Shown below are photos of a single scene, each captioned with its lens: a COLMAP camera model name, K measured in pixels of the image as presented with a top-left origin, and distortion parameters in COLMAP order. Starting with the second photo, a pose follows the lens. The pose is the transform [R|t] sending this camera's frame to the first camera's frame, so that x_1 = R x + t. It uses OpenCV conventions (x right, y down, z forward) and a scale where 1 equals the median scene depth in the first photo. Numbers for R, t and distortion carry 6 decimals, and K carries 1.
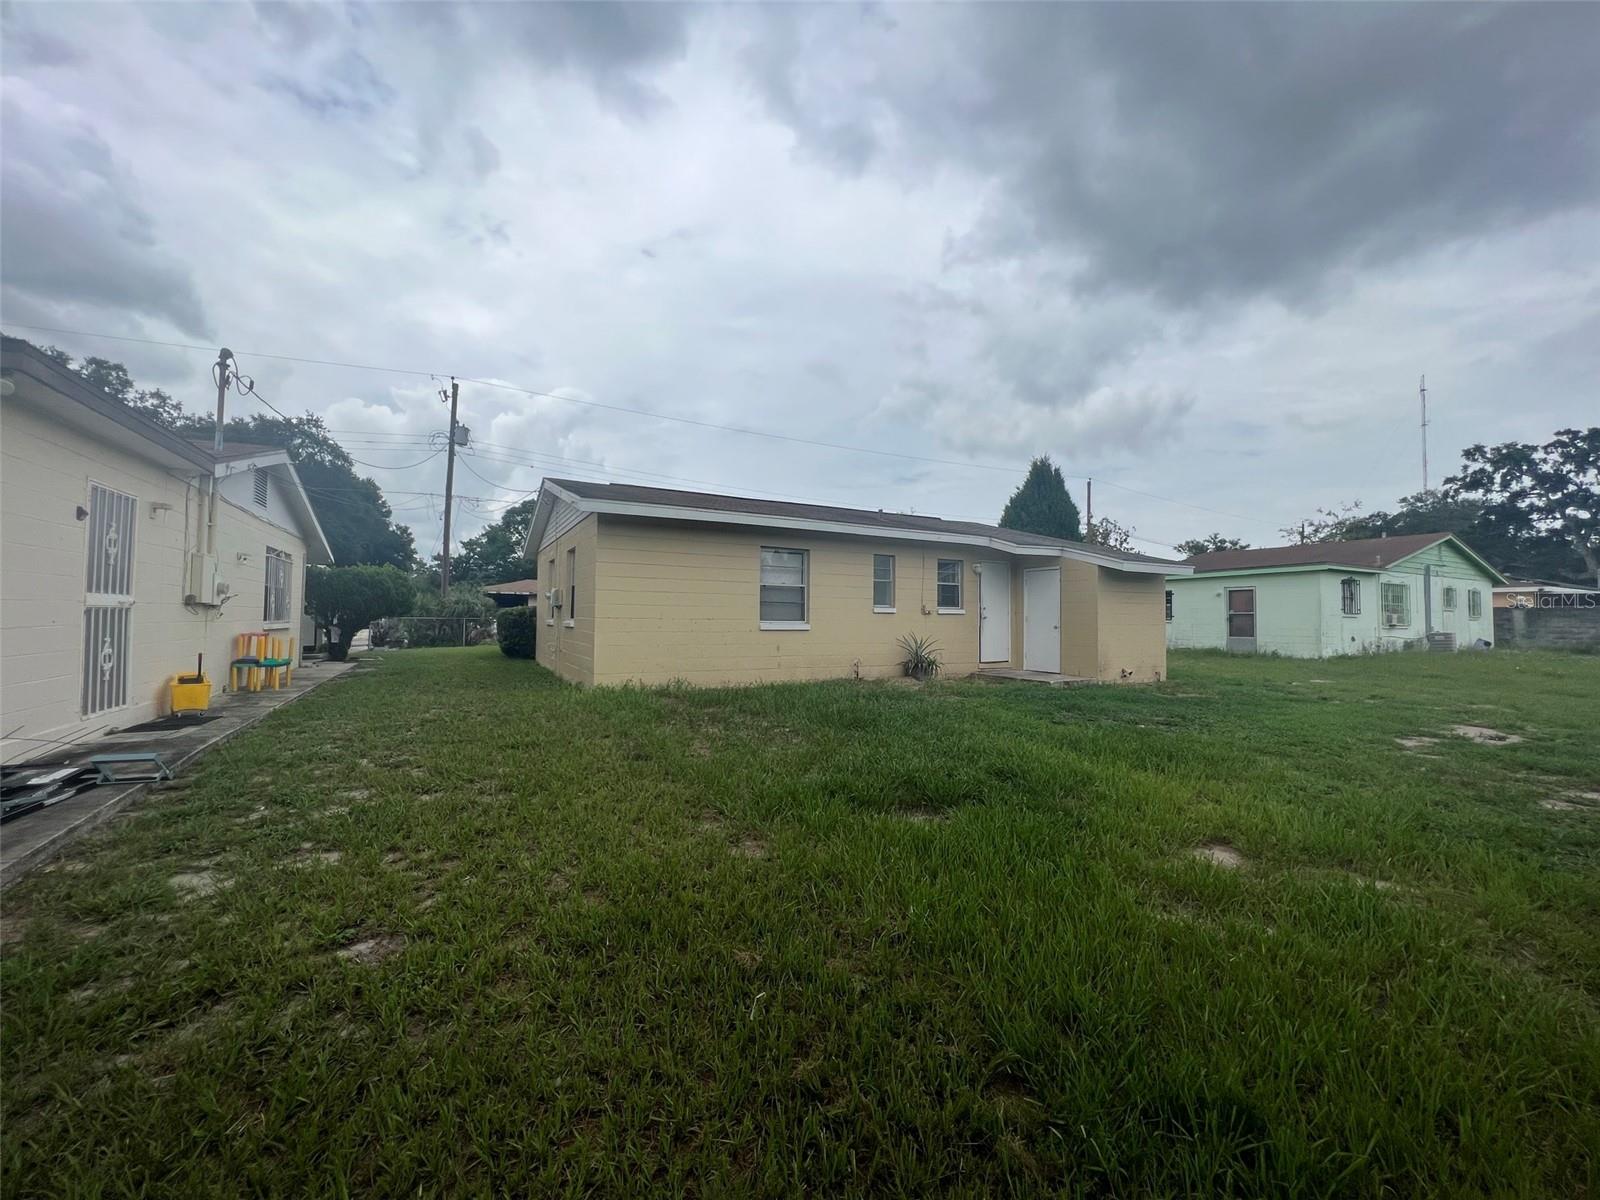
lens RADIAL K [[642.9, 0, 800.9], [0, 642.9, 595.9], [0, 0, 1]] dist [-0.000448, 0.000387]
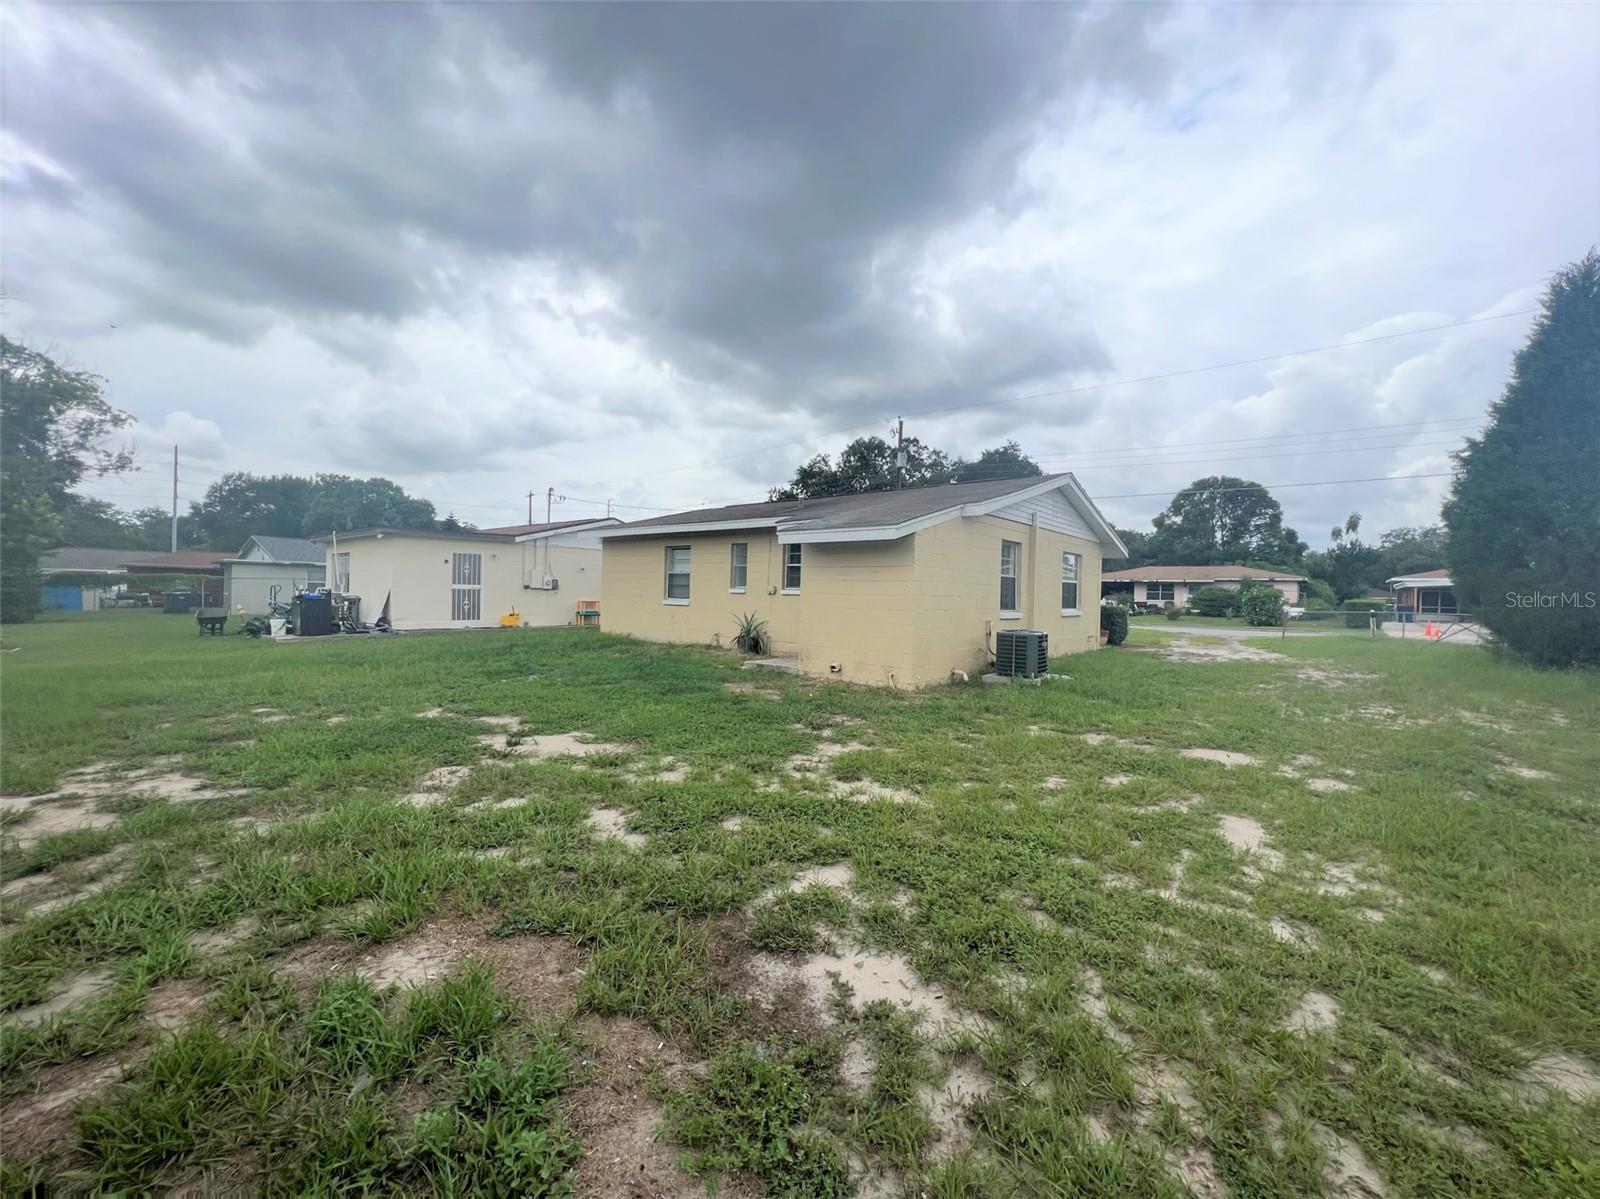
lens RADIAL K [[642.9, 0, 801.0], [0, 642.9, 600.4], [0, 0, 1]] dist [-0.000448, 0.000387]
pose [[0.372529, 0.003573, -0.928014, 1.348185], [0.005021, 0.999970, 0.005866, 0.035823], [0.928007, -0.006845, 0.372500, 0.722269]]
